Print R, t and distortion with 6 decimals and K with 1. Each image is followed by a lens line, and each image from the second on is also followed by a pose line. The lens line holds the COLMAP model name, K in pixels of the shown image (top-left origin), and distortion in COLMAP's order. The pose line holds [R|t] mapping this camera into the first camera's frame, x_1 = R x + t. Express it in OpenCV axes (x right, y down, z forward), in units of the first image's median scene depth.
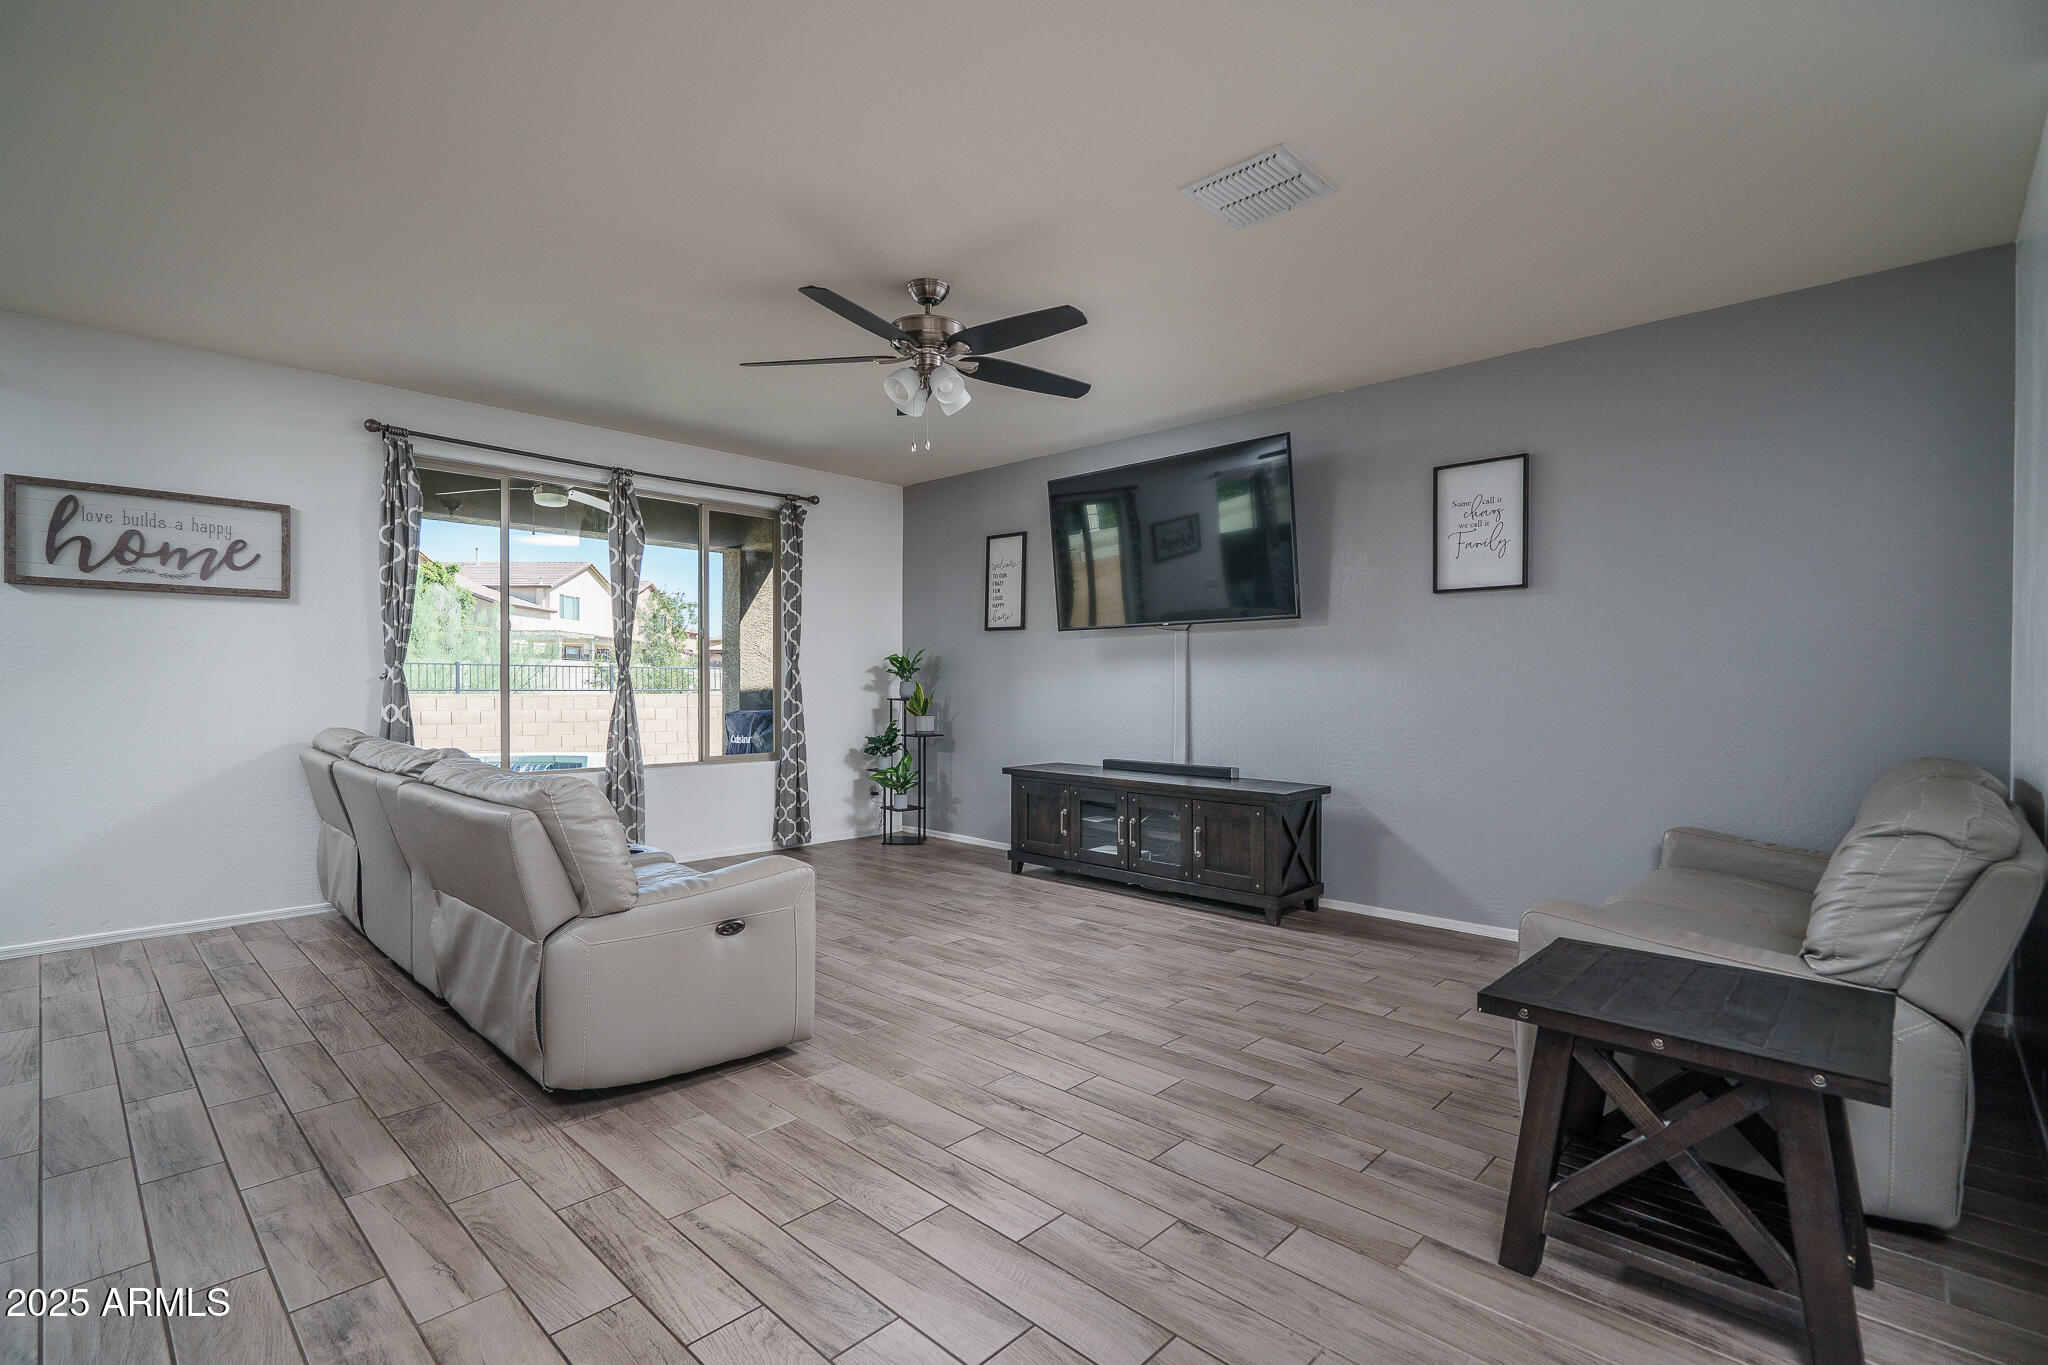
lens RADIAL K [[944.7, 0, 1005.4], [0, 944.7, 685.6], [0, 0, 1]] dist [-0.002499, 0.005304]
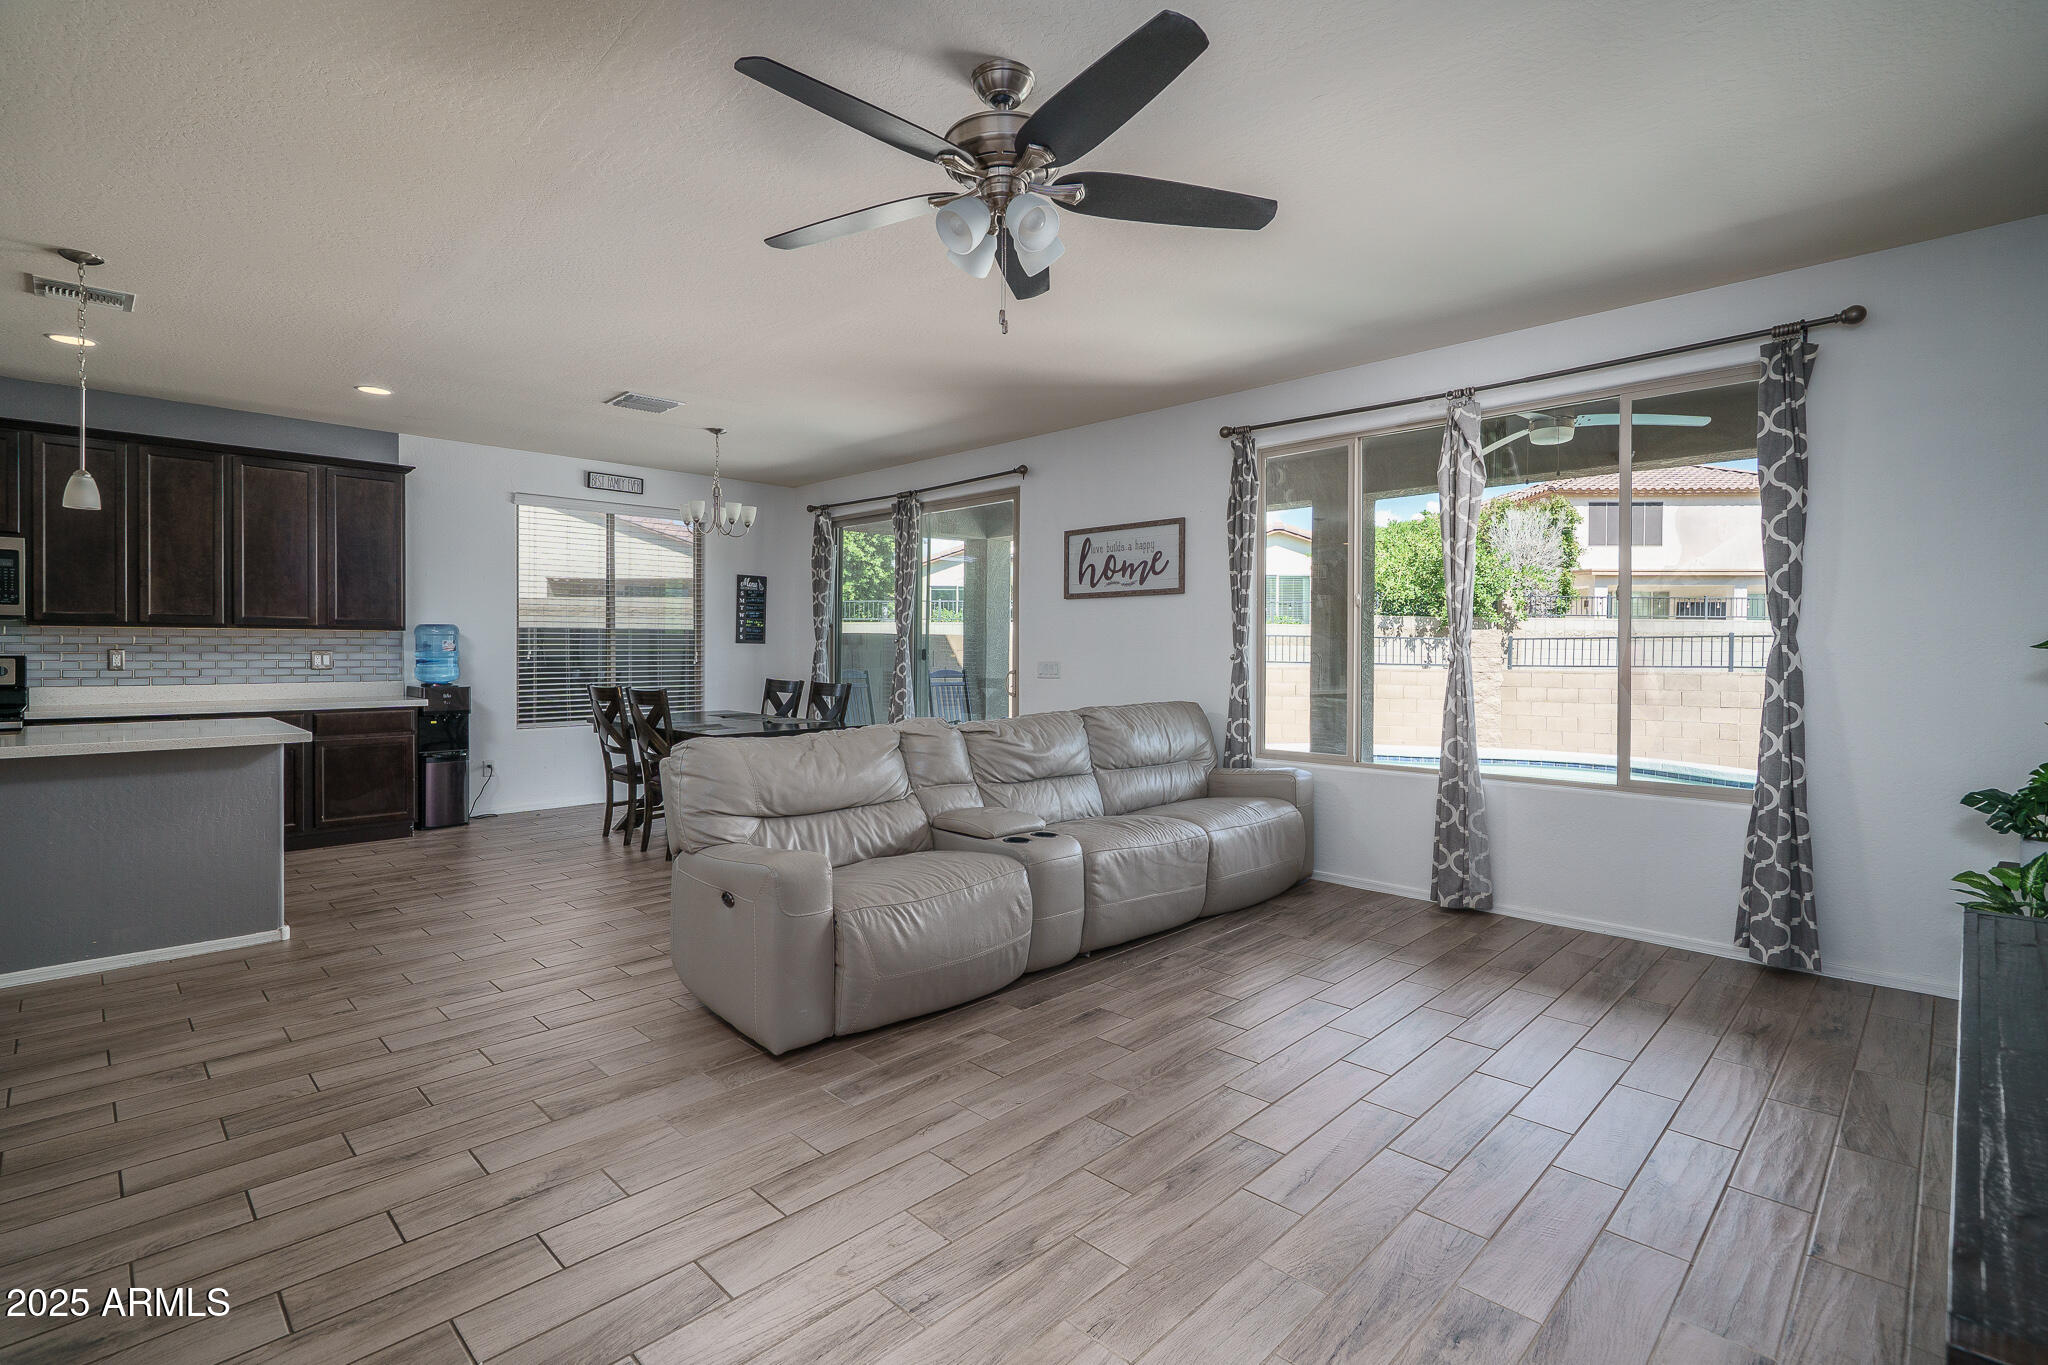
lens RADIAL K [[939.8, 0, 1023.8], [0, 939.8, 657.3], [0, 0, 1]] dist [-0.002644, 0.000211]
pose [[-0.005763, 0.003042, -0.999979, 0.498360], [-0.006009, 0.999977, 0.003077, -0.013227], [0.999965, 0.006026, -0.005744, 0.875944]]
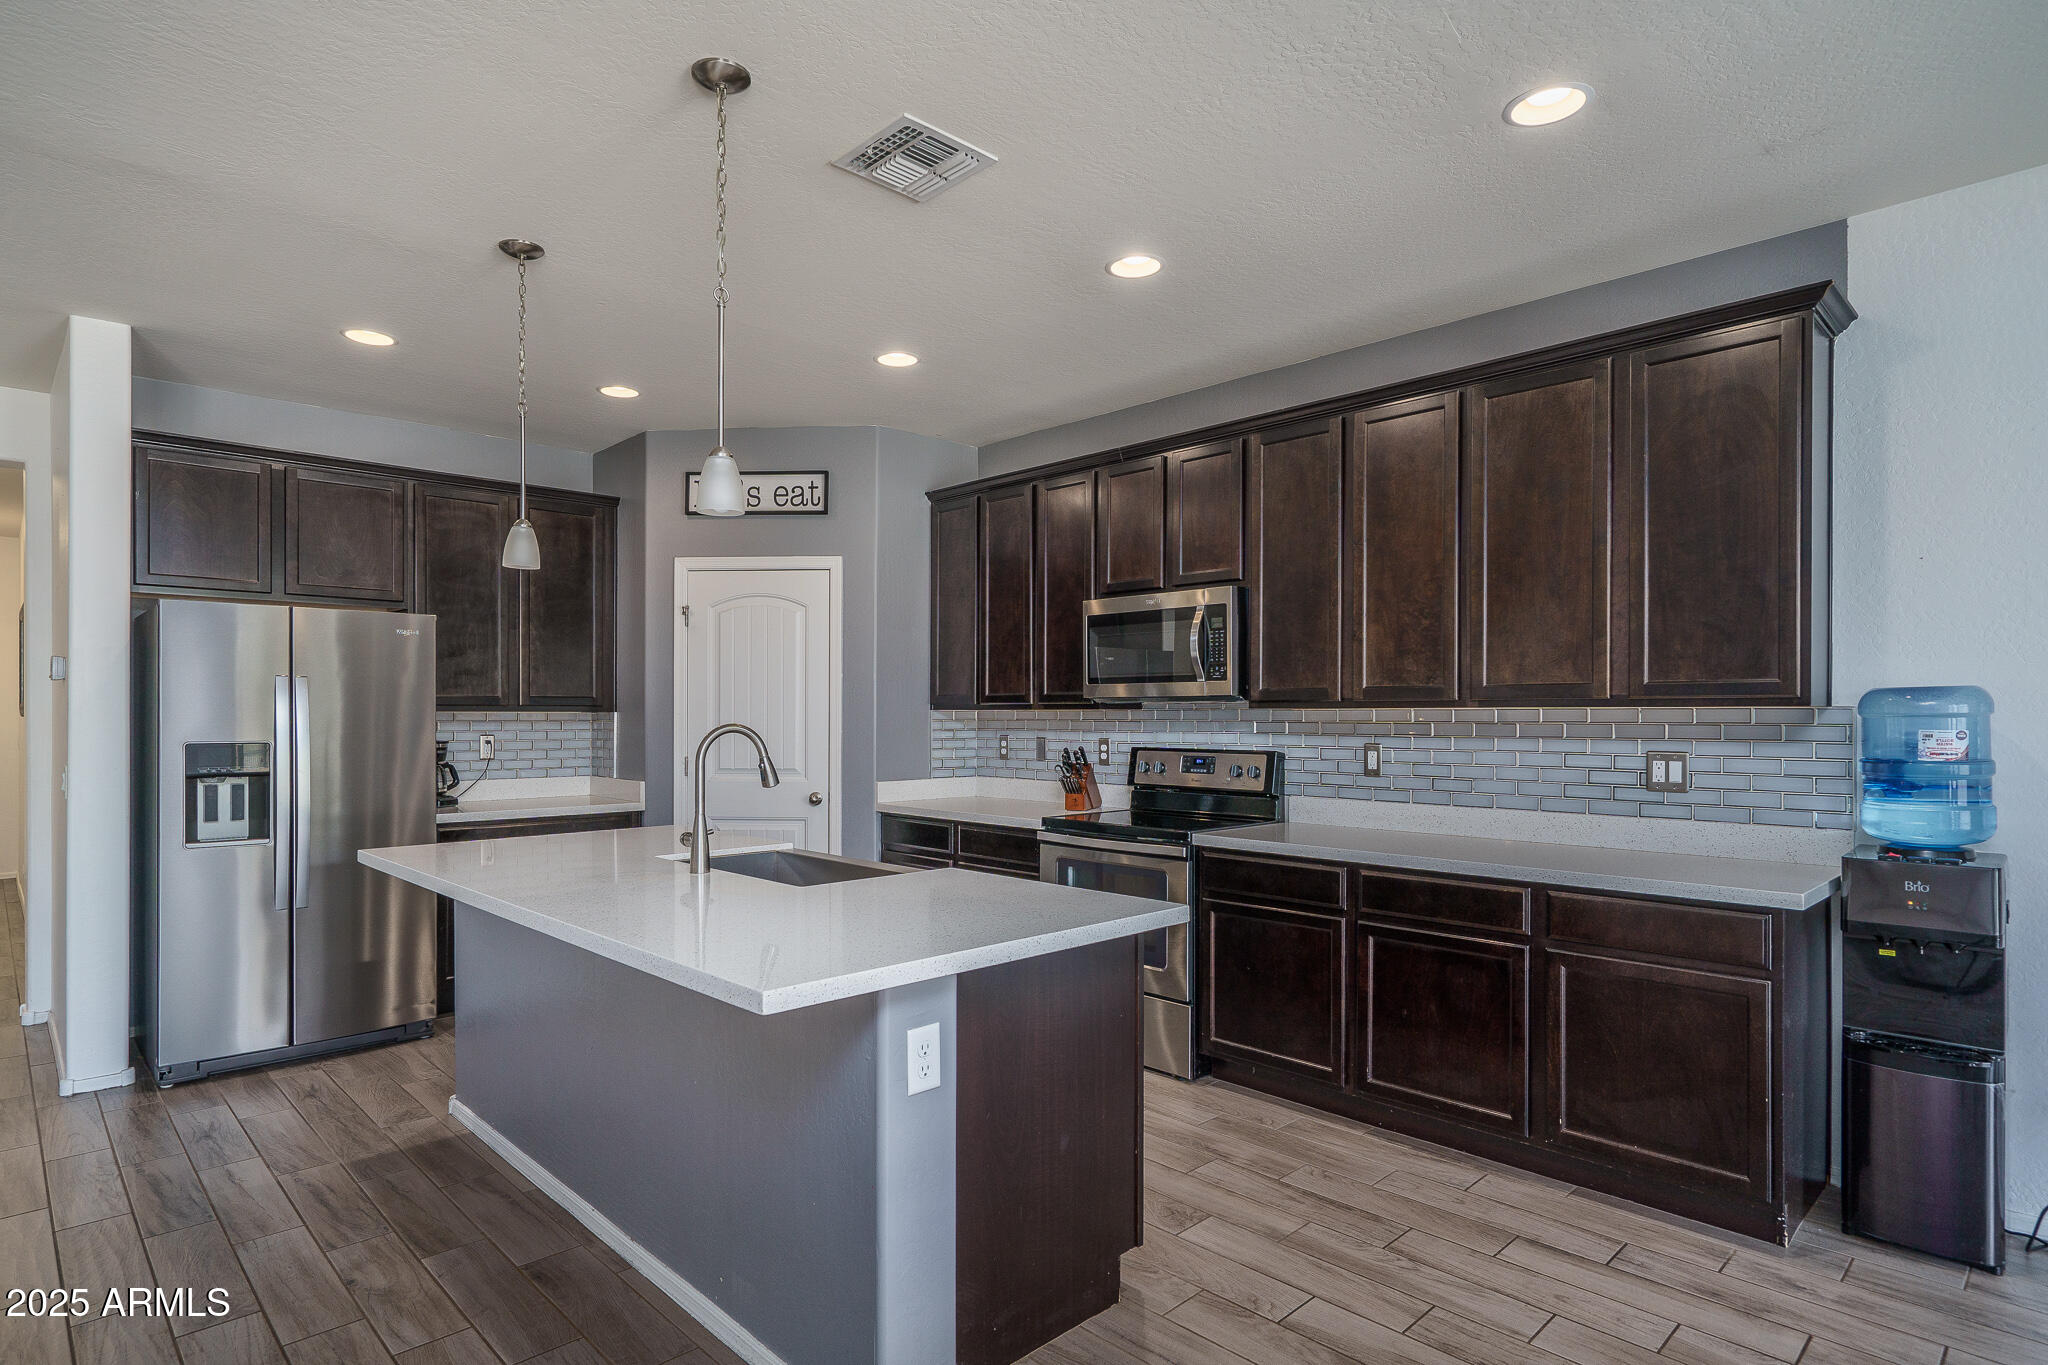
lens RADIAL K [[1075.4, 0, 1017.5], [0, 1075.4, 716.1], [0, 0, 1]] dist [-0.001110, -0.000051]
pose [[-0.999514, -0.004950, 0.030772, -0.487072], [-0.004846, 0.999982, 0.003467, -0.038202], [-0.030789, 0.003316, -0.999520, 0.579099]]
